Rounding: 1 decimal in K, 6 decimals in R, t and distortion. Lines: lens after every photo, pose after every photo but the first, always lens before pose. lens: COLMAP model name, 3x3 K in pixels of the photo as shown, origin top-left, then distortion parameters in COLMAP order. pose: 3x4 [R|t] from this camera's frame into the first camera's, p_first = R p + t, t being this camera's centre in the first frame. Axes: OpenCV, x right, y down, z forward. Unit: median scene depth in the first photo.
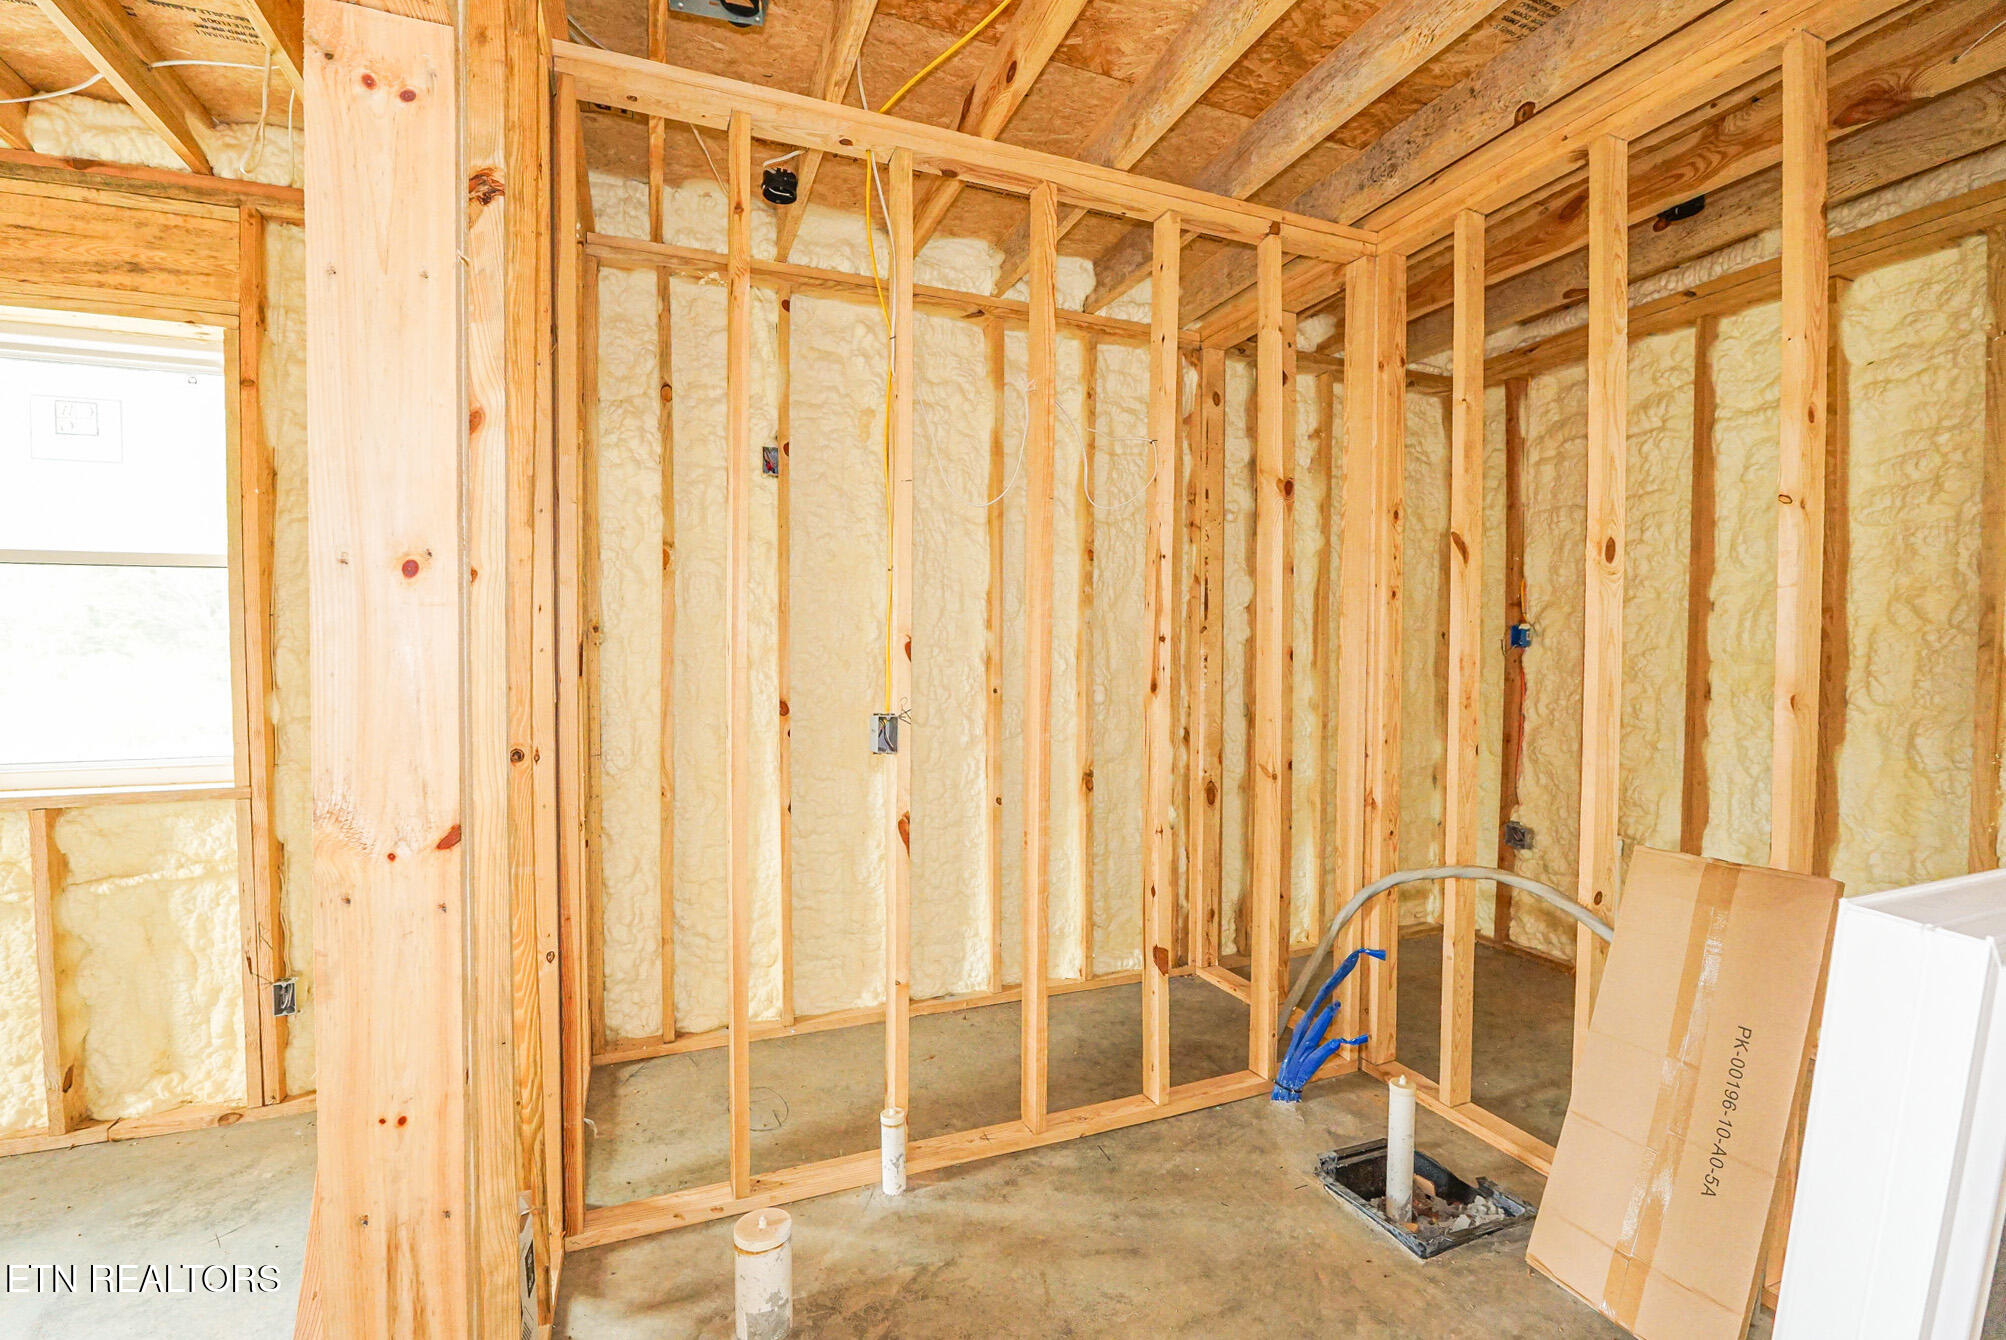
lens RADIAL K [[854.7, 0, 990.2], [0, 854.7, 685.6], [0, 0, 1]] dist [-0.014948, -0.001040]
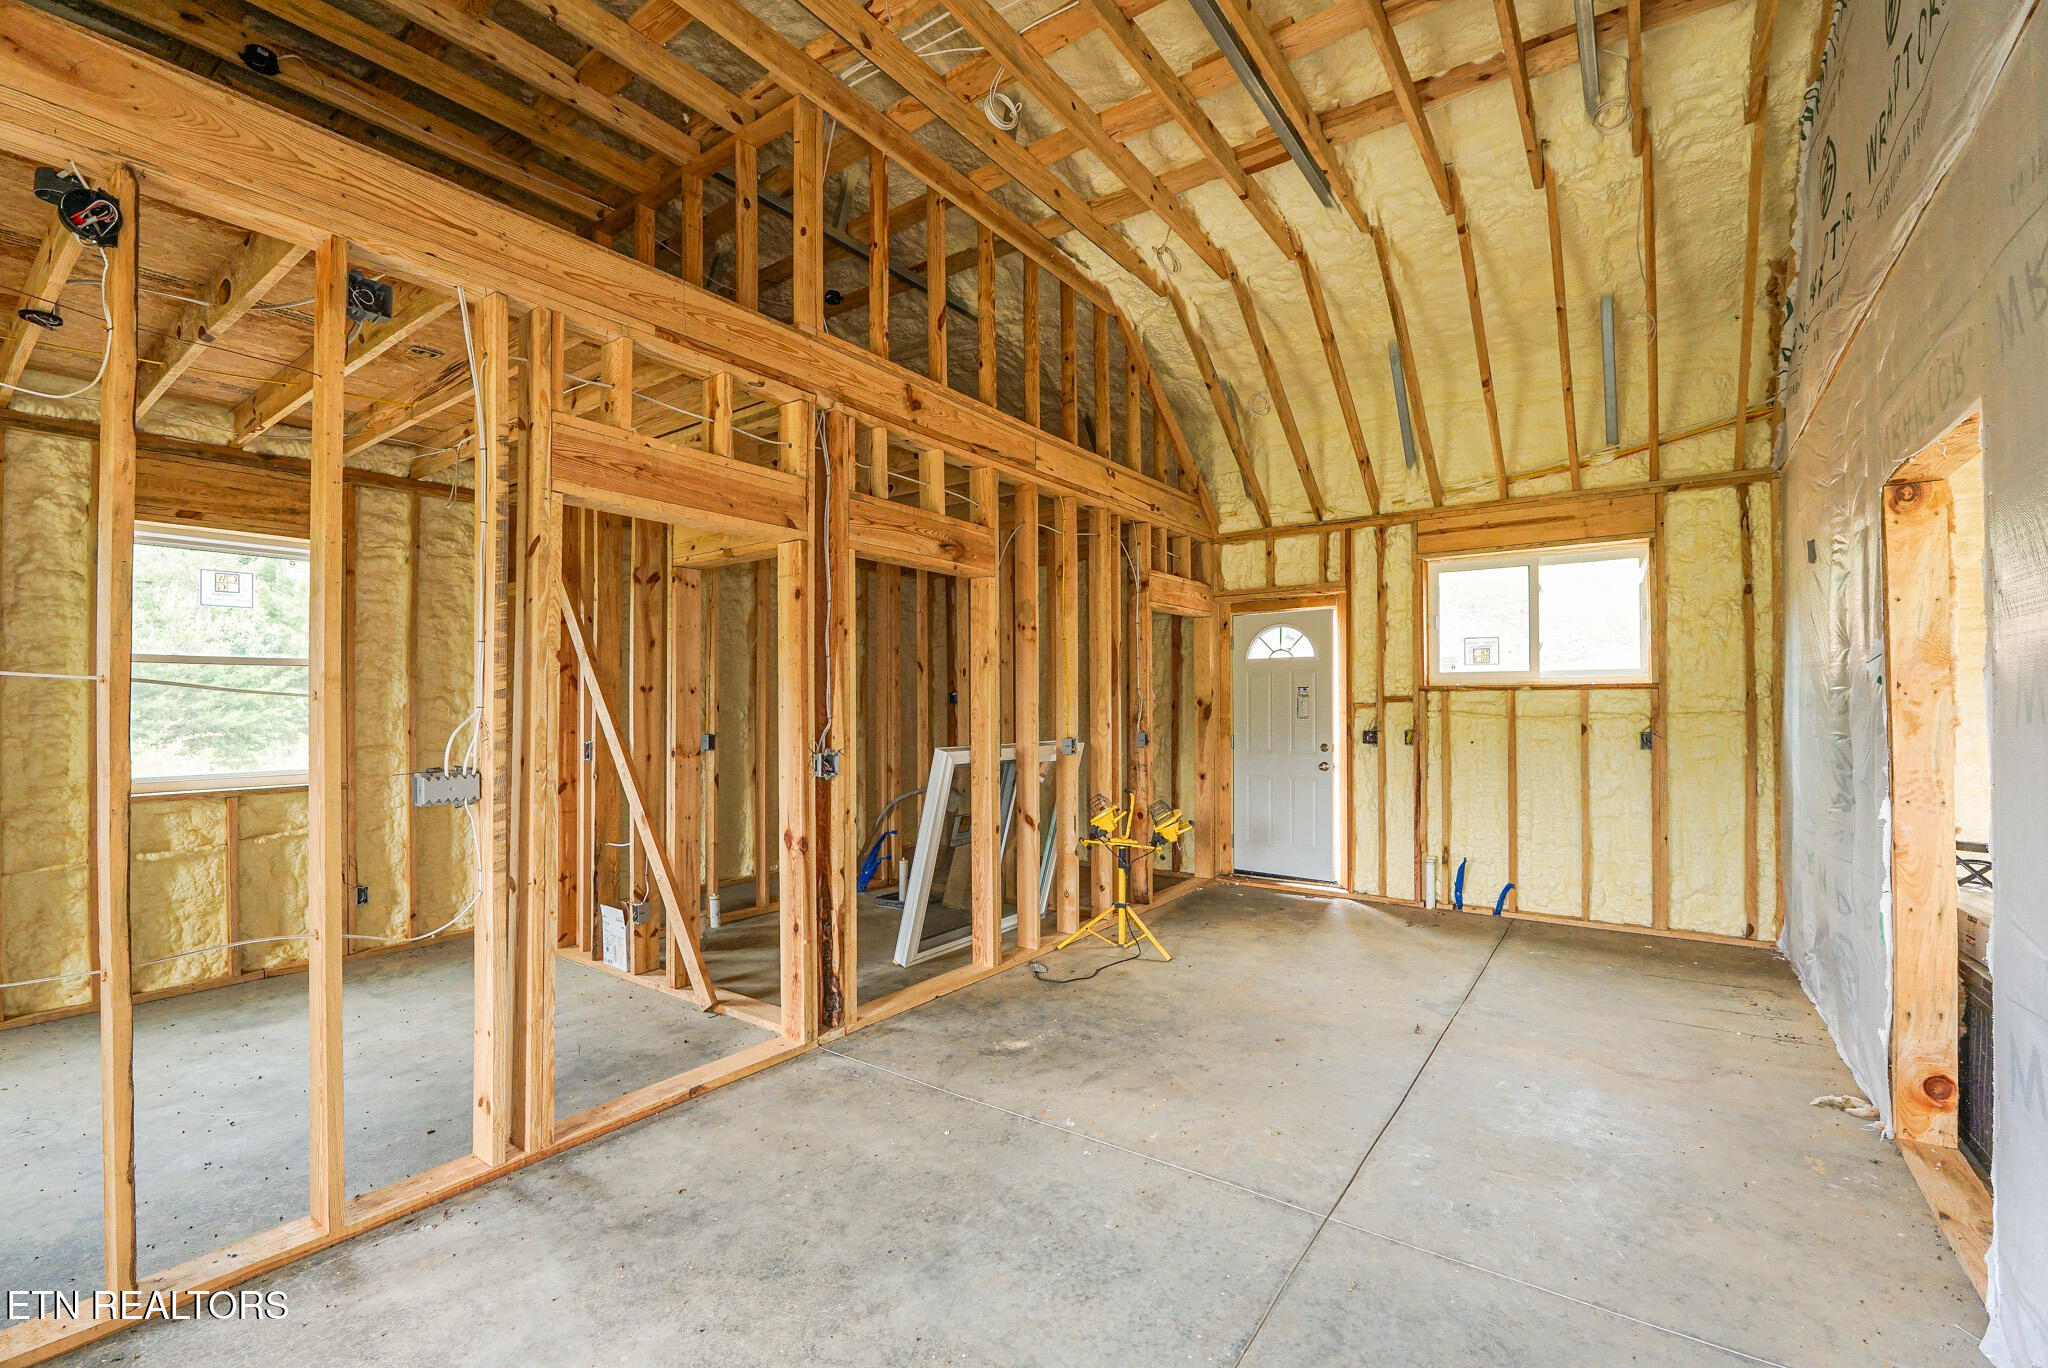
lens RADIAL K [[872.6, 0, 1022.2], [0, 872.6, 690.9], [0, 0, 1]] dist [-0.014948, -0.001040]
pose [[0.842484, 0.001967, 0.538718, -0.634607], [0.023538, 0.998904, -0.040458, 0.027774], [-0.538207, 0.046765, 0.841514, -1.437245]]
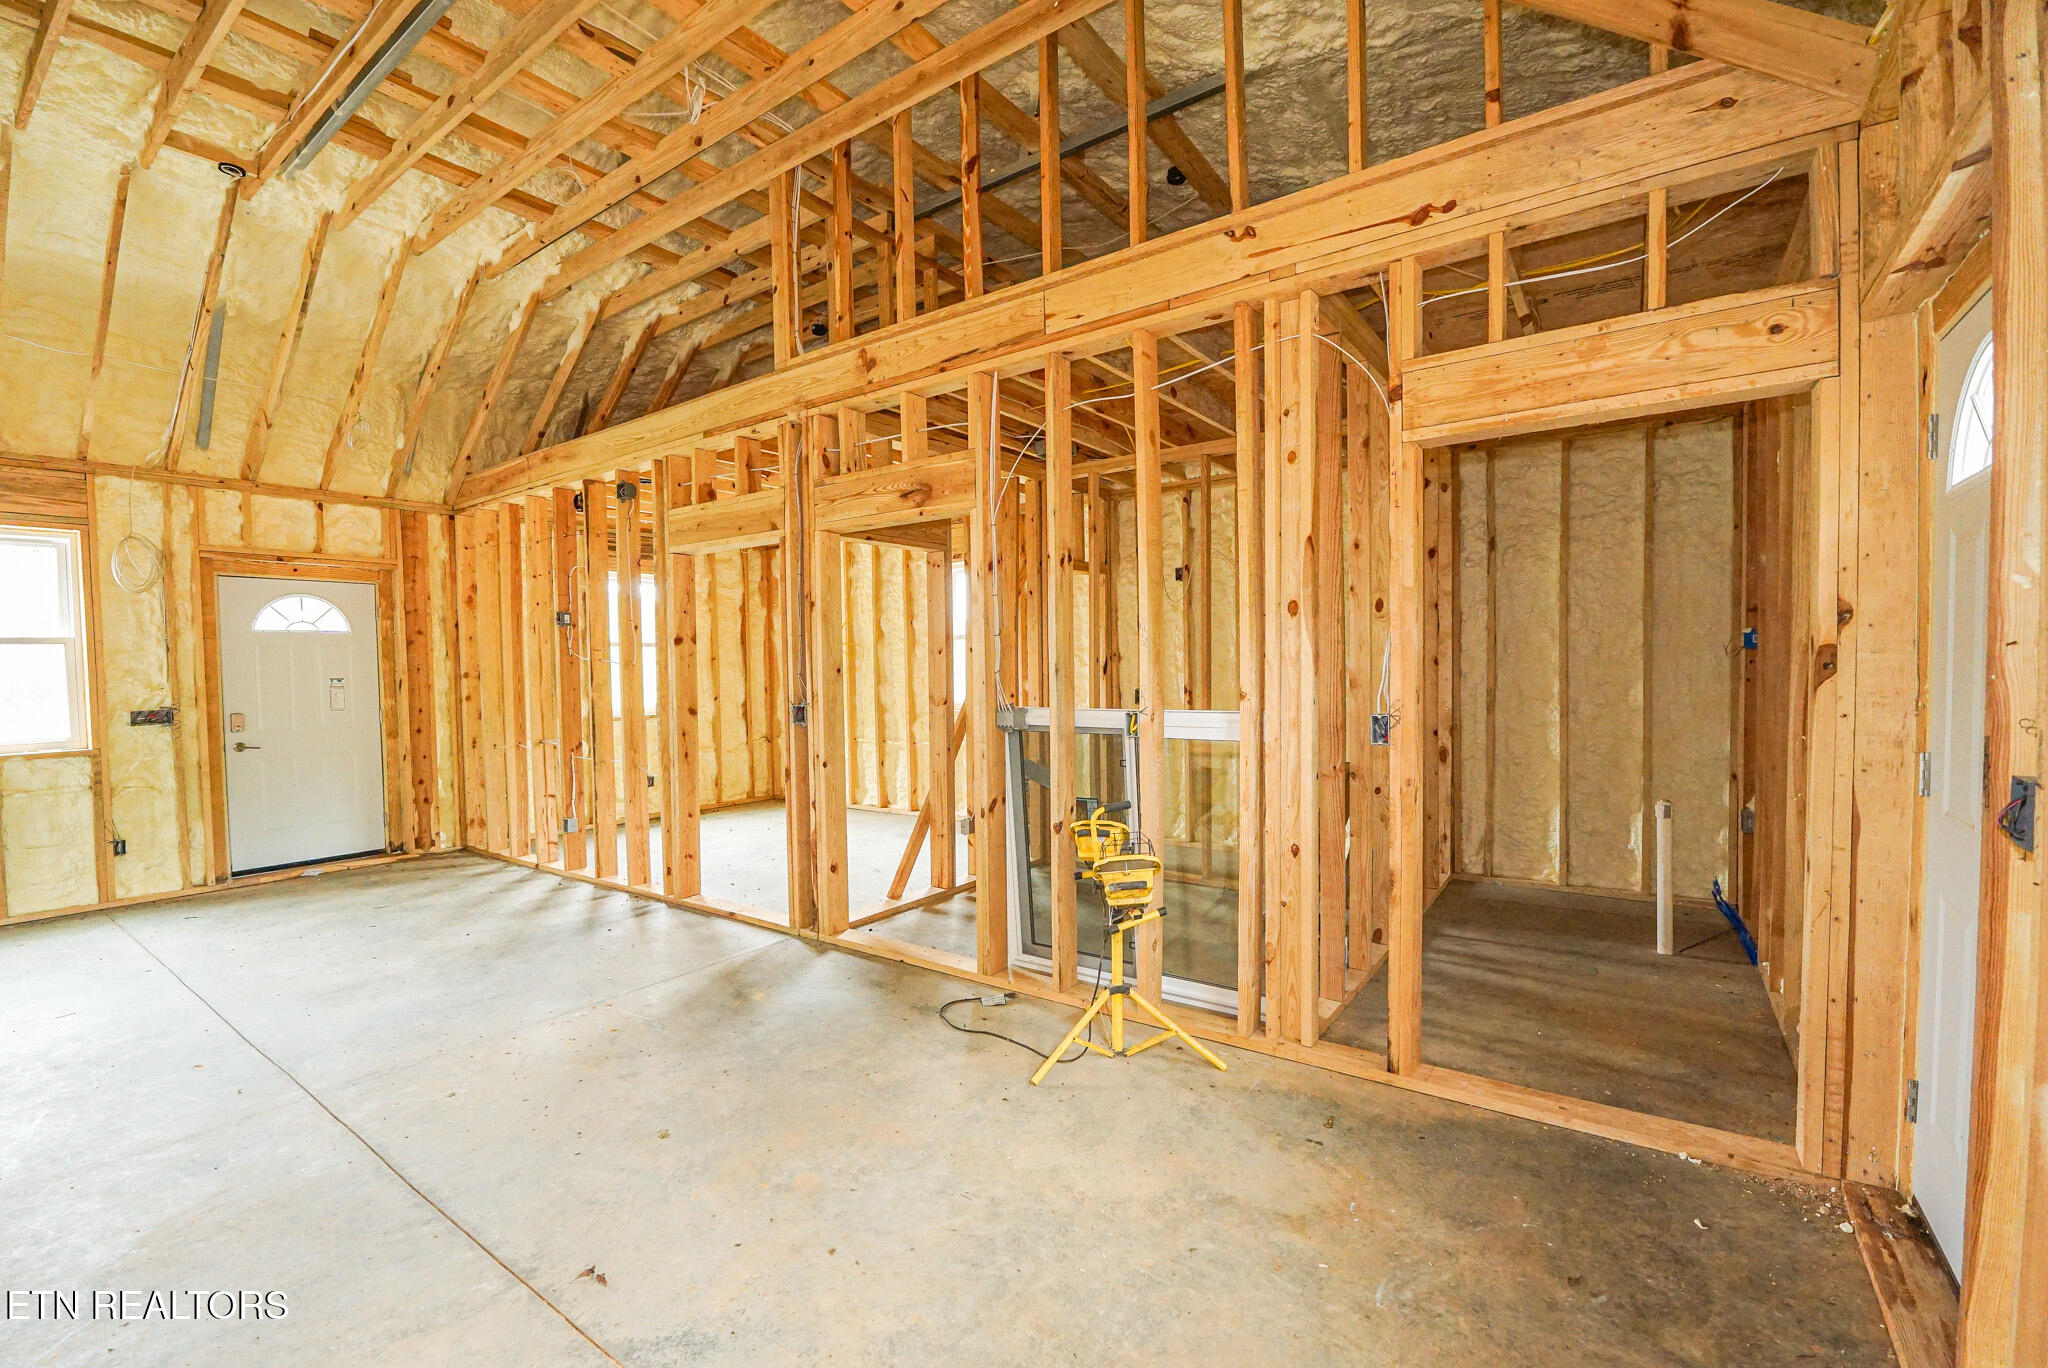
lens RADIAL K [[872.6, 0, 1021.9], [0, 872.6, 688.4], [0, 0, 1]] dist [-0.014948, -0.001040]
pose [[0.537737, 0.010474, -0.843047, 1.641577], [-0.008120, 0.999941, 0.007244, 0.014584], [0.843073, 0.002950, 0.537790, -0.608313]]
